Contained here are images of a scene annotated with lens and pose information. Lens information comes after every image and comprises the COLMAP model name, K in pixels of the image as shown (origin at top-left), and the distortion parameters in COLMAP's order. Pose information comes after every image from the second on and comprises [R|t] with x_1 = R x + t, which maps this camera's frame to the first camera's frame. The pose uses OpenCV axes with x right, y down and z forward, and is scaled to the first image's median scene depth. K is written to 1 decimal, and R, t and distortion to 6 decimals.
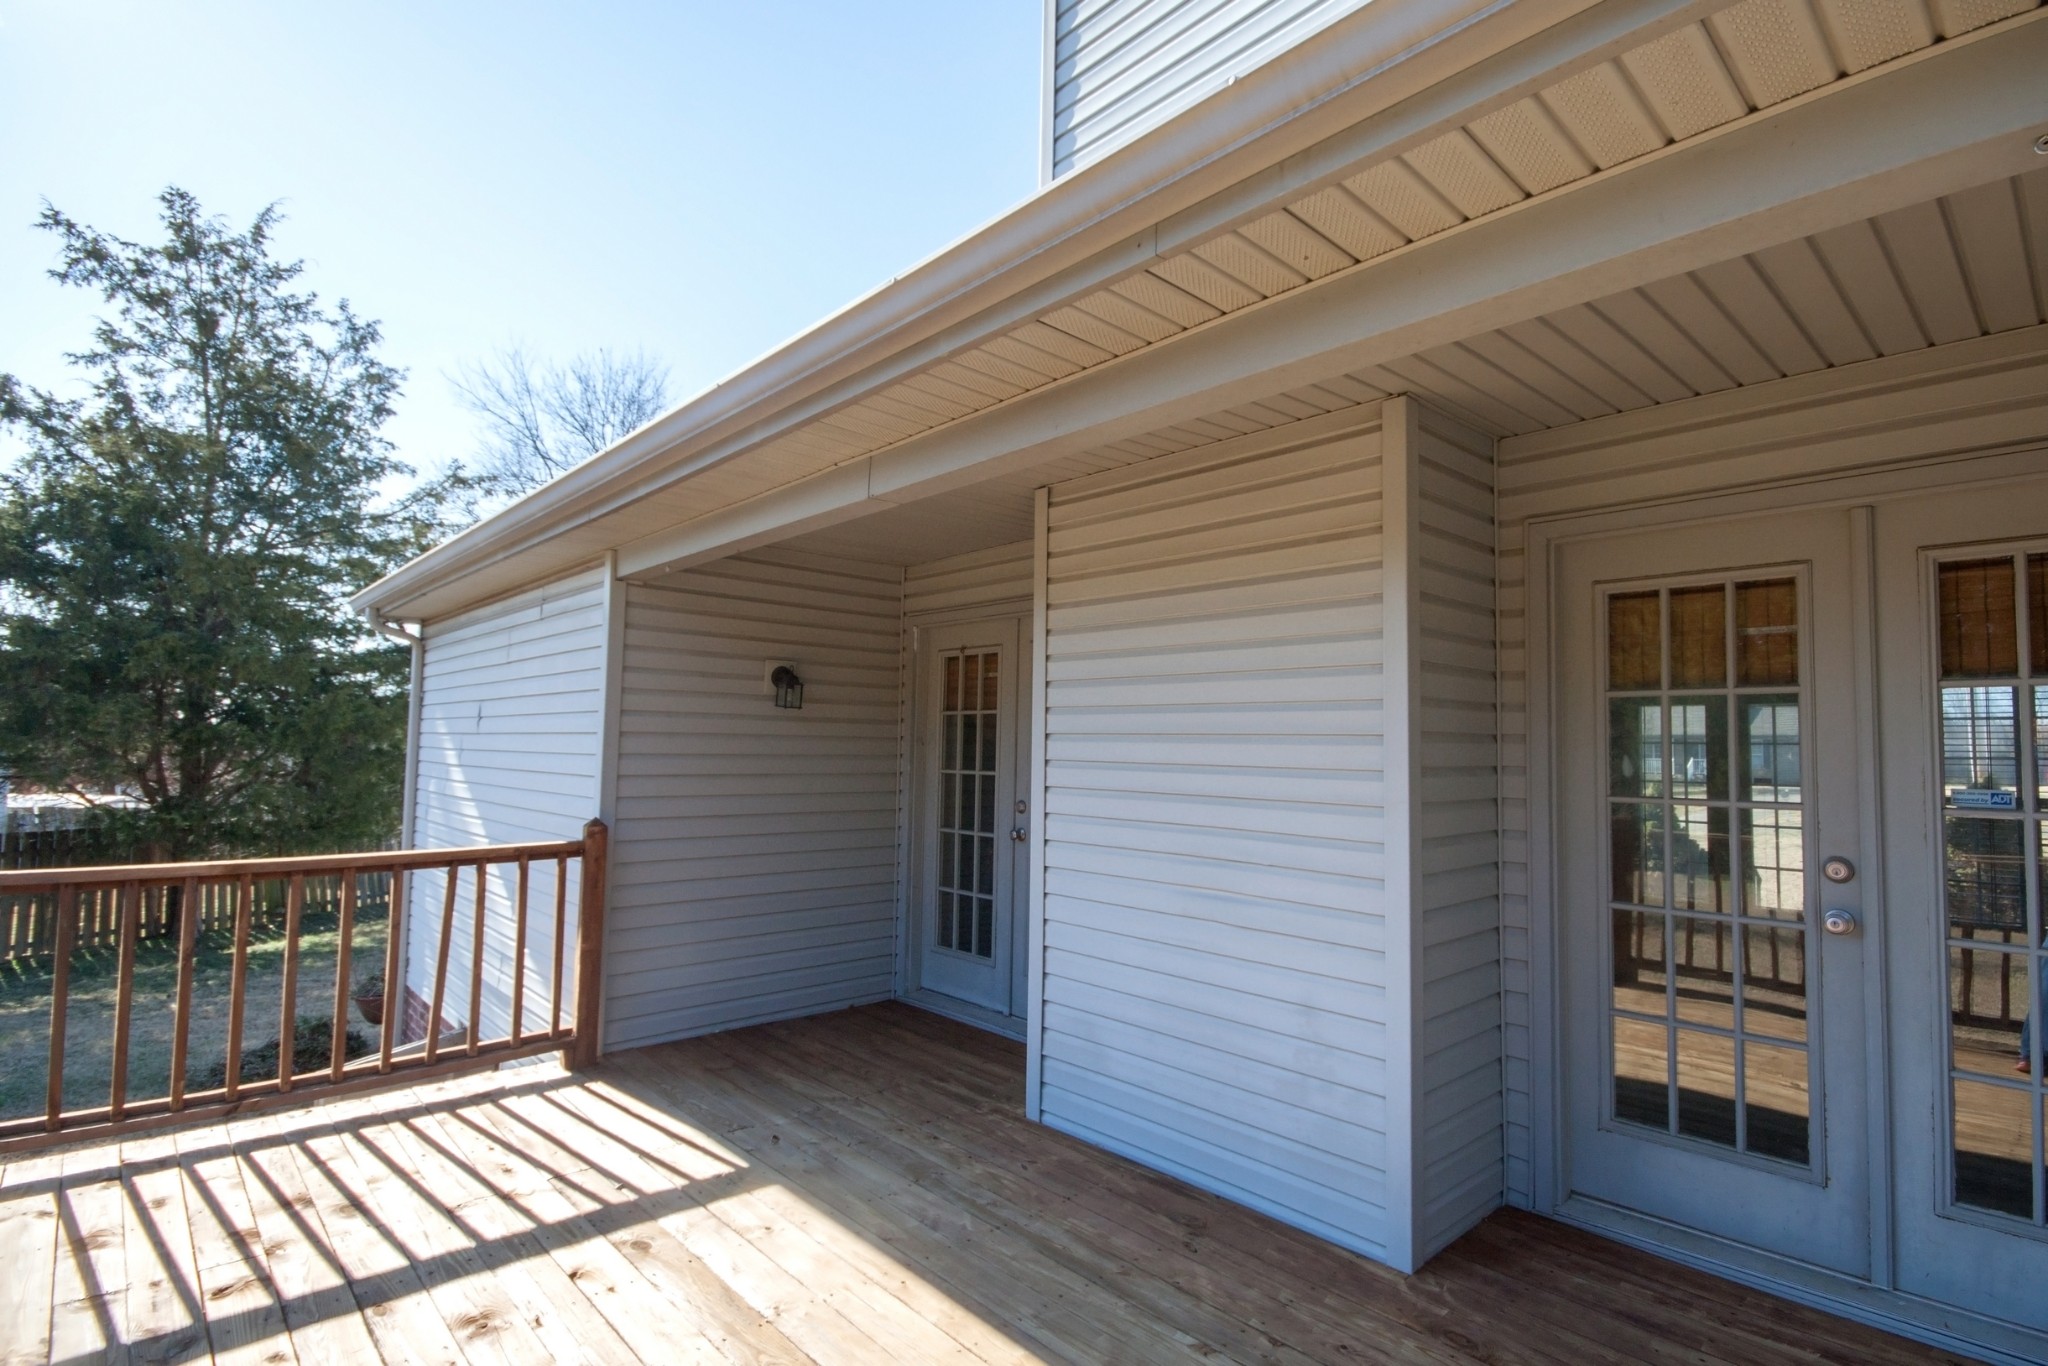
lens RADIAL K [[991.1, 0, 1046.3], [0, 991.1, 695.1], [0, 0, 1]] dist [0.000574, -0.008914]
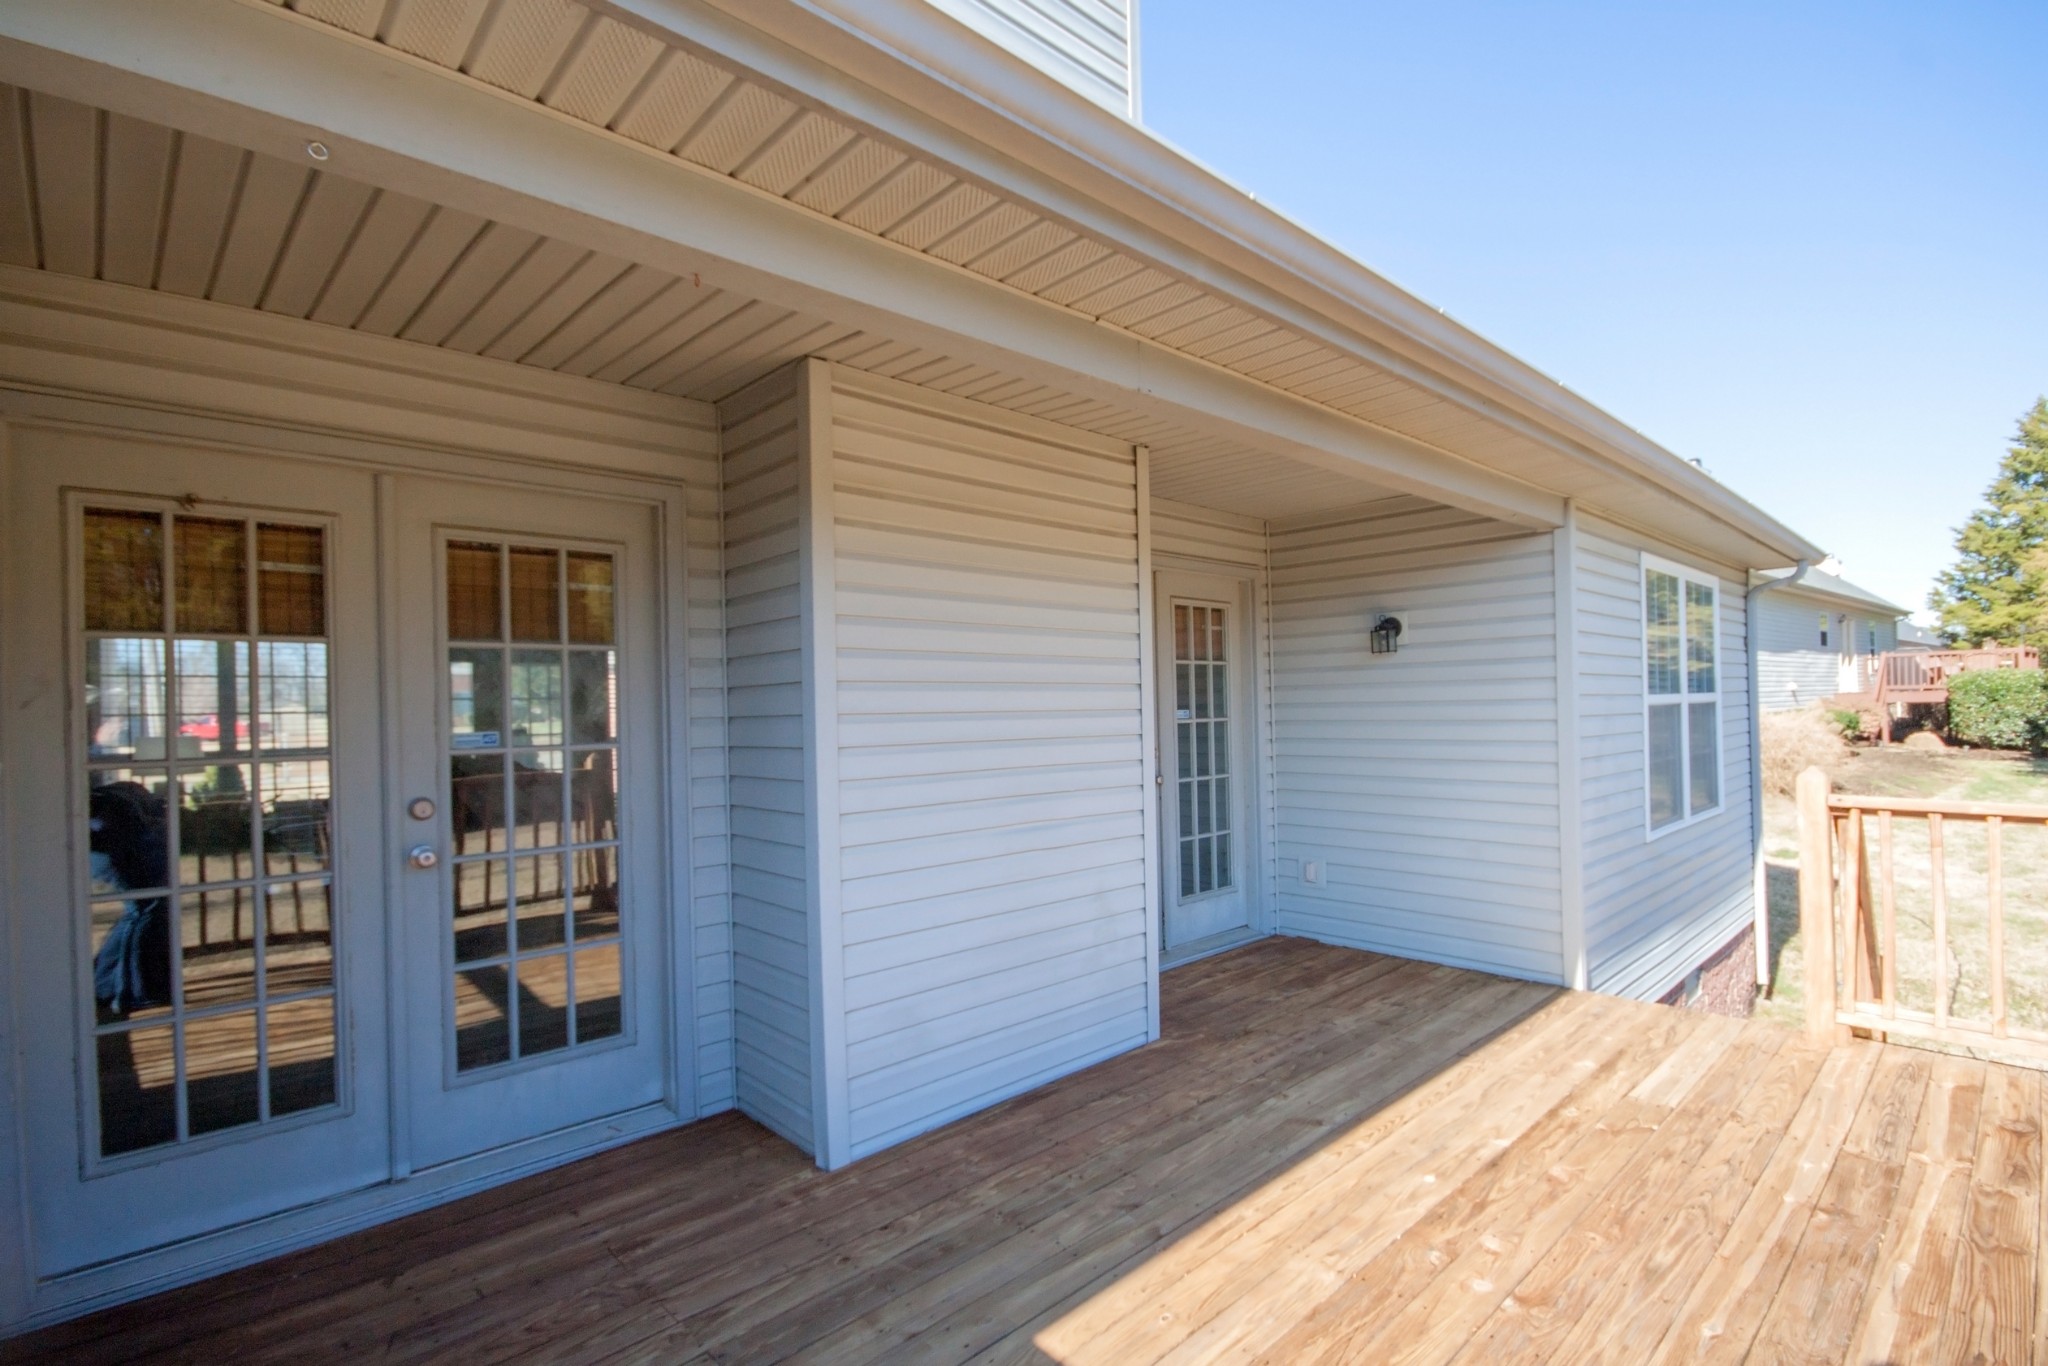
lens RADIAL K [[991.1, 0, 1046.3], [0, 991.1, 695.1], [0, 0, 1]] dist [0.000574, -0.008914]
pose [[-0.026850, -0.008594, 0.999603, -0.805205], [-0.040356, 0.999157, 0.007507, 0.036569], [-0.998825, -0.040138, -0.027174, 0.866136]]
